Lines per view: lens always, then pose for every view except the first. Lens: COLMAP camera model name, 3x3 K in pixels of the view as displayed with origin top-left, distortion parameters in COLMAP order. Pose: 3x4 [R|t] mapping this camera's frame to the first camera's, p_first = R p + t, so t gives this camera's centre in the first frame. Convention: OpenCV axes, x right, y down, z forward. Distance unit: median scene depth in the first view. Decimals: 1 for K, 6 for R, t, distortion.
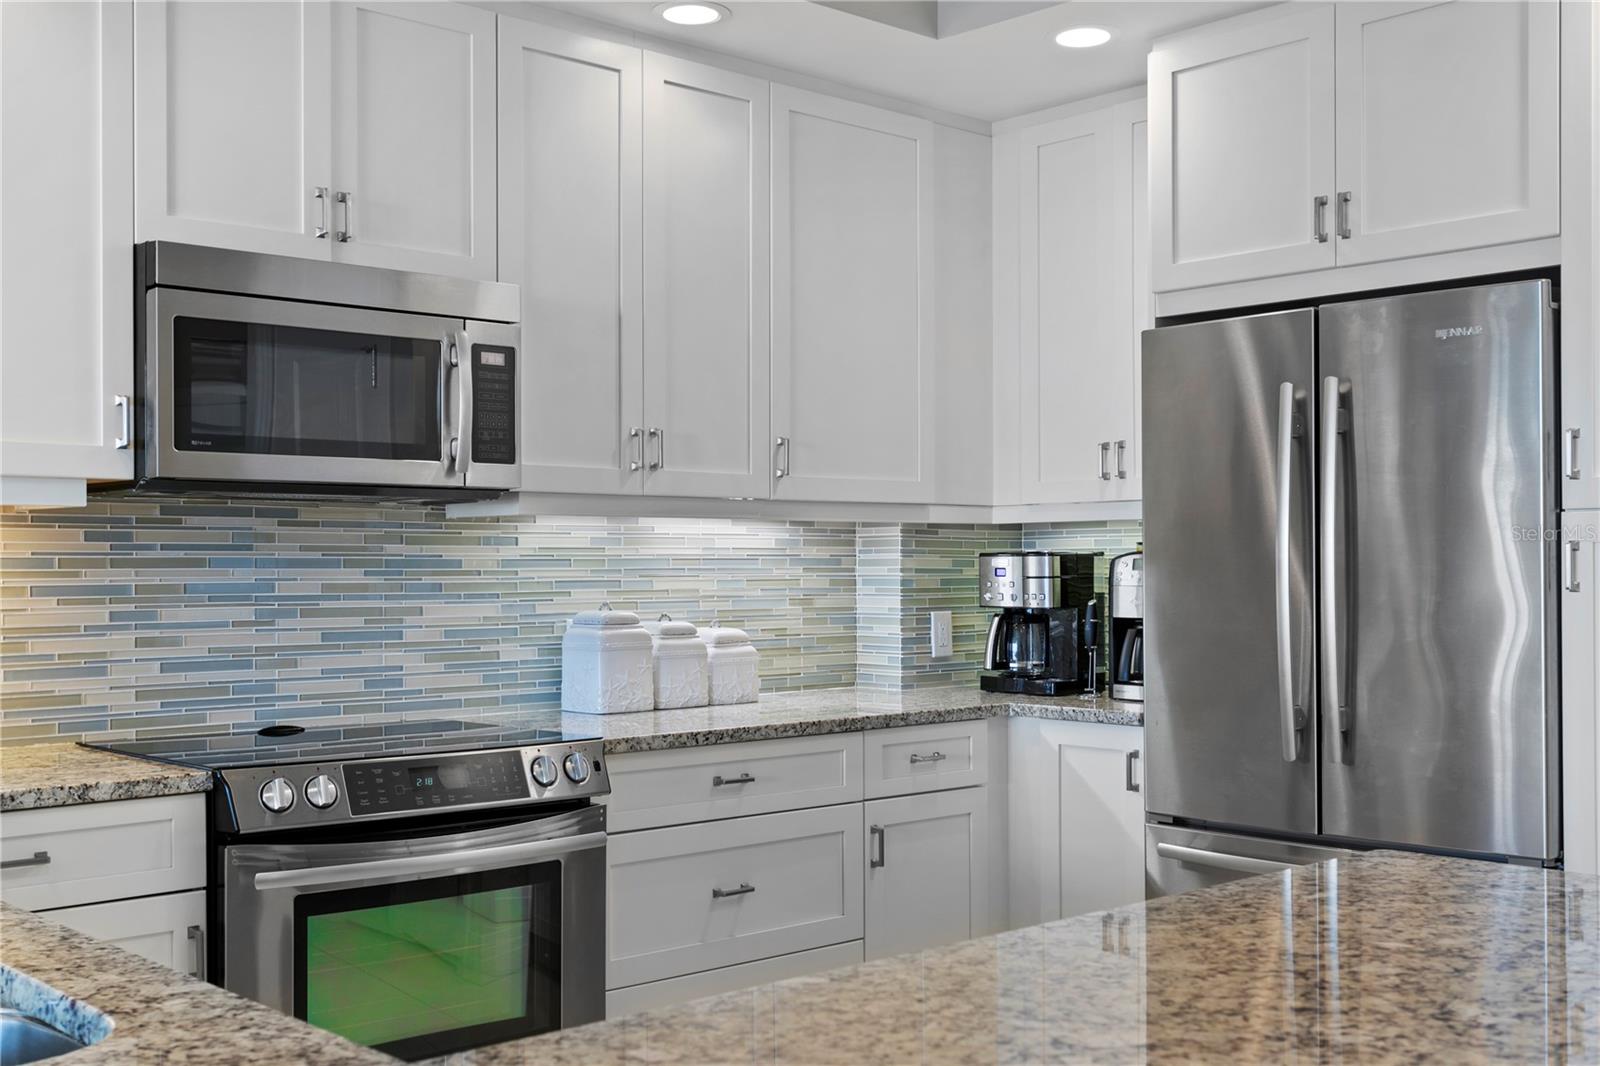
lens RADIAL K [[1778.2, 0, 762.9], [0, 1778.2, 553.7], [0, 0, 1]] dist [0.021102, 0.000000]
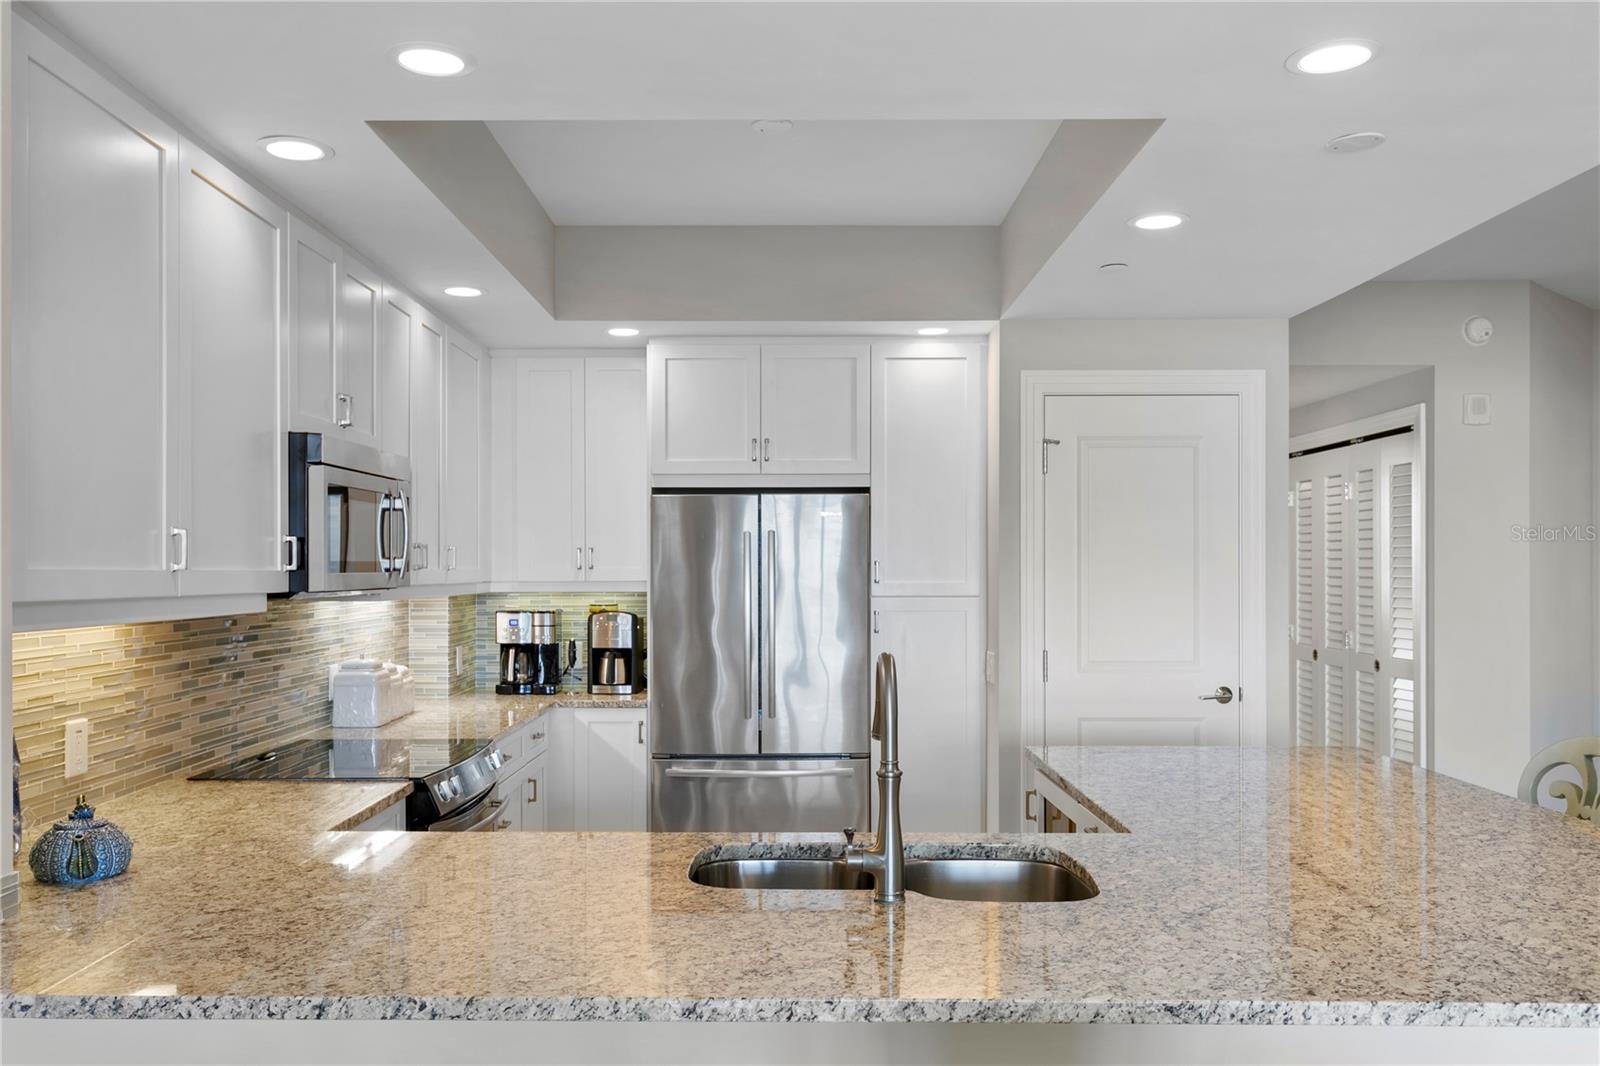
lens RADIAL K [[1305.0, 0, 784.7], [0, 1305.0, 571.3], [0, 0, 1]] dist [0.009328, 0.005781]
pose [[0.674265, -0.000039, 0.738489, -0.703054], [-0.006158, 0.999965, 0.005675, -0.054356], [-0.738464, -0.008374, 0.674241, -0.021891]]
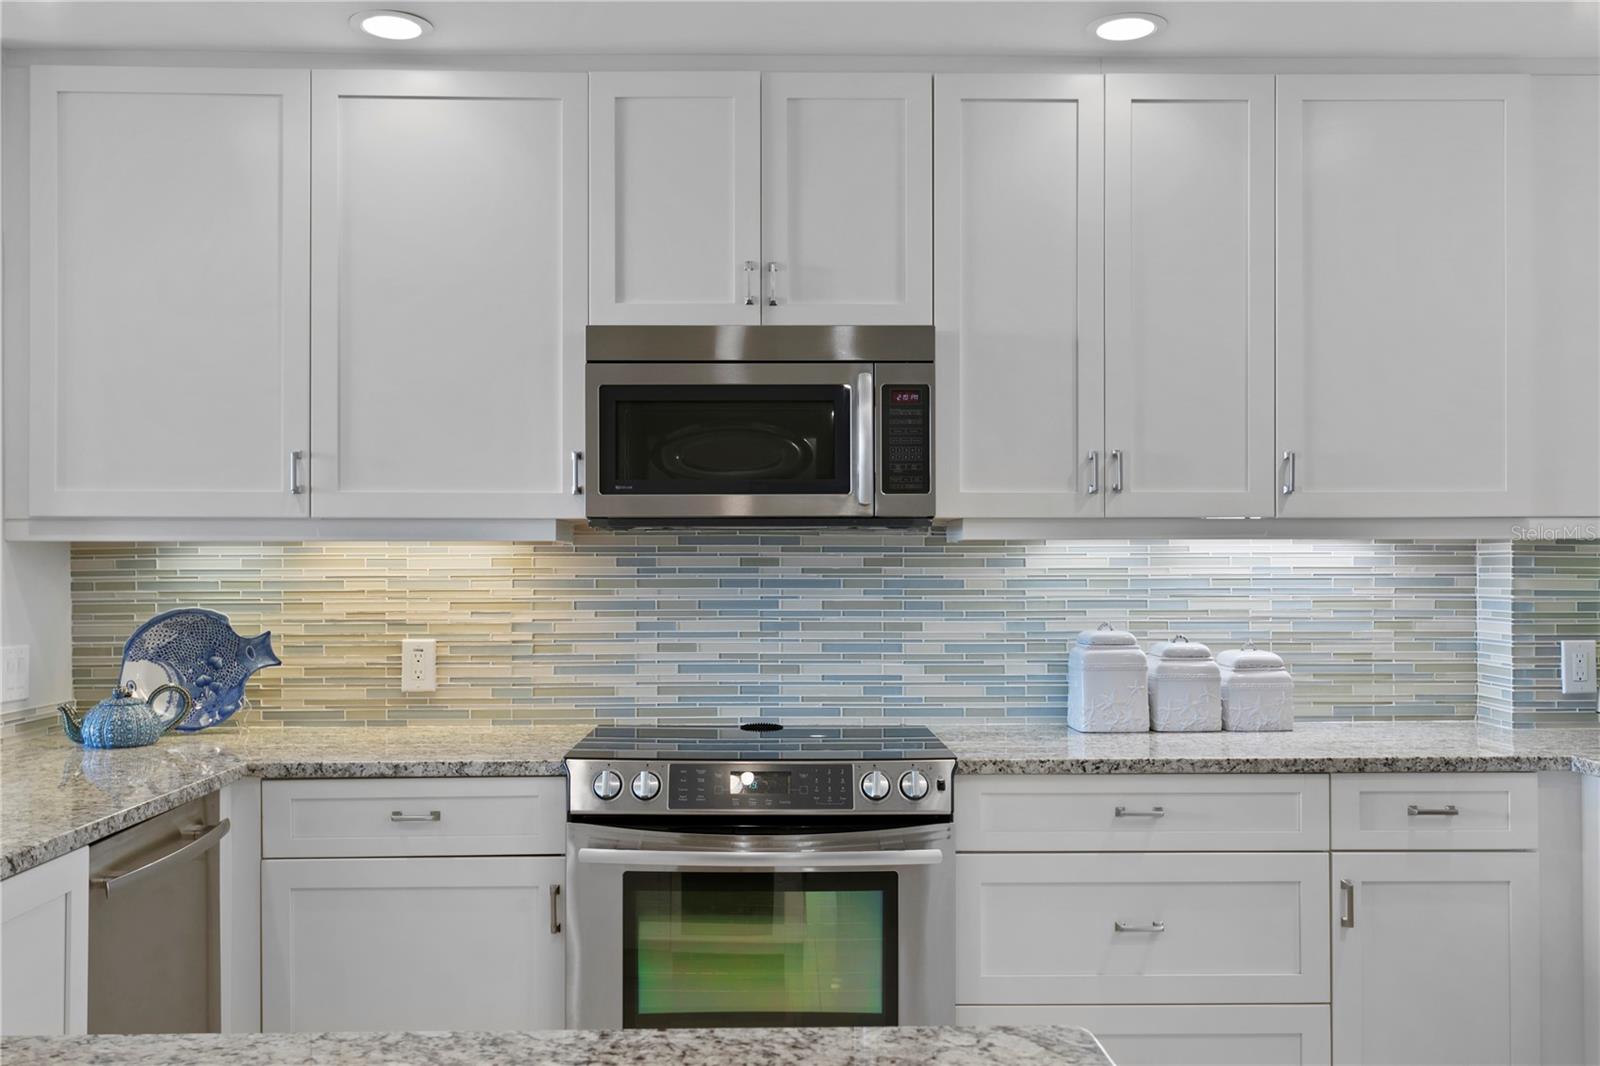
lens RADIAL K [[1475.3, 0, 773.2], [0, 1475.3, 554.8], [0, 0, 1]] dist [0.011024, 0.000000]
pose [[0.748737, -0.003175, -0.662860, 0.345244], [0.003845, 0.999993, -0.000447, -0.012299], [0.662856, -0.002214, 0.748744, 0.253468]]
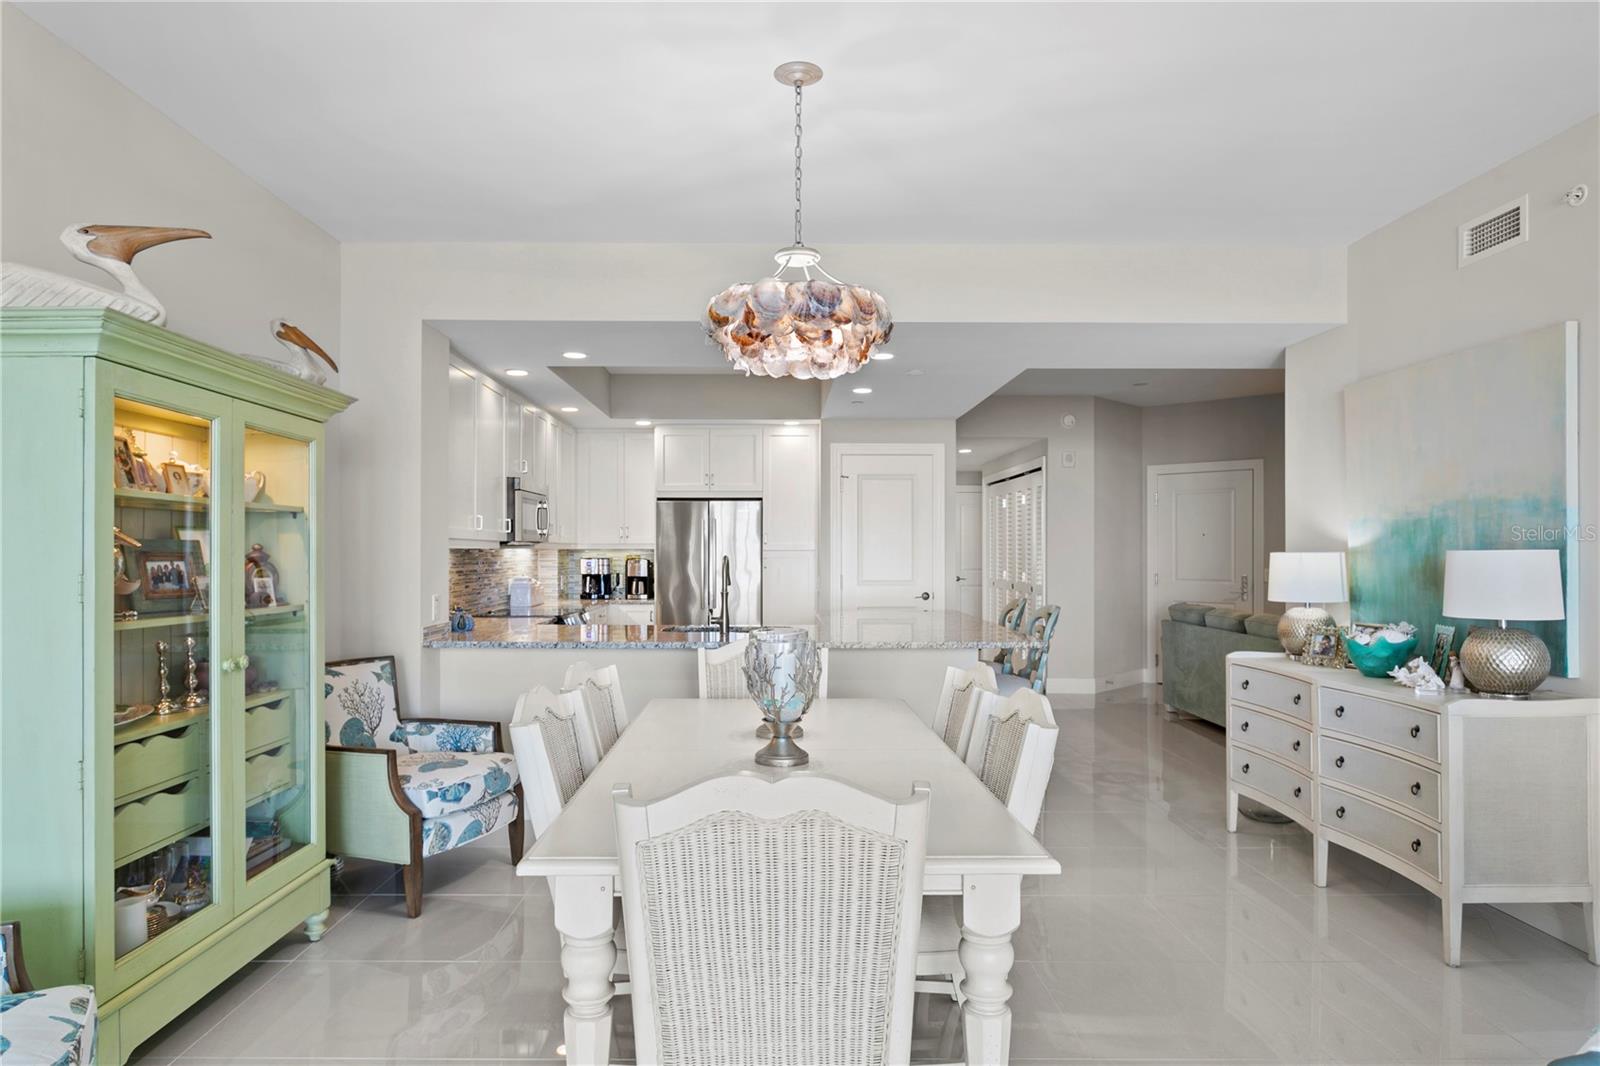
lens RADIAL K [[974.1, 0, 791.4], [0, 974.1, 548.2], [0, 0, 1]] dist [-0.008268, -0.000966]
pose [[0.656444, 0.005313, 0.754356, -1.190902], [-0.007449, 0.999972, -0.000561, -0.024917], [-0.754338, -0.005251, 0.656465, -0.607175]]
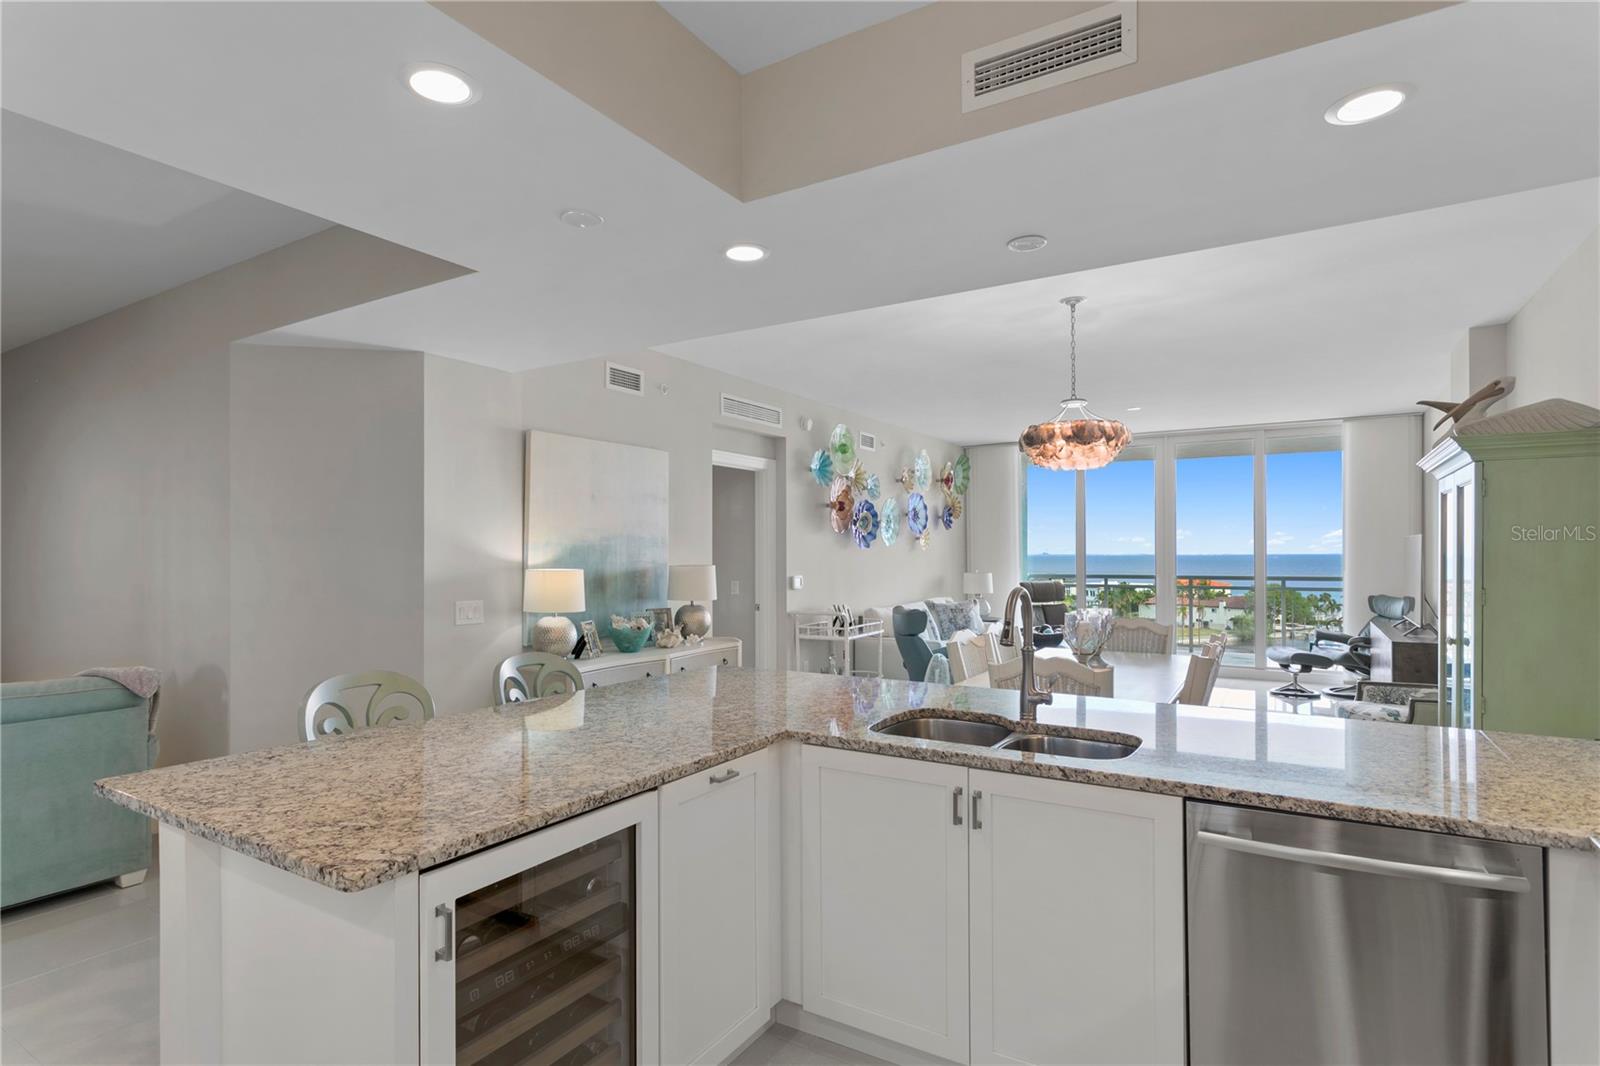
lens RADIAL K [[822.6, 0, 791.4], [0, 822.6, 553.3], [0, 0, 1]] dist [-0.002830, 0.001051]
pose [[-0.960947, 0.003907, -0.276705, 0.093070], [0.006101, 0.999956, -0.007066, -0.037065], [0.276665, -0.008478, -0.960929, 0.915618]]
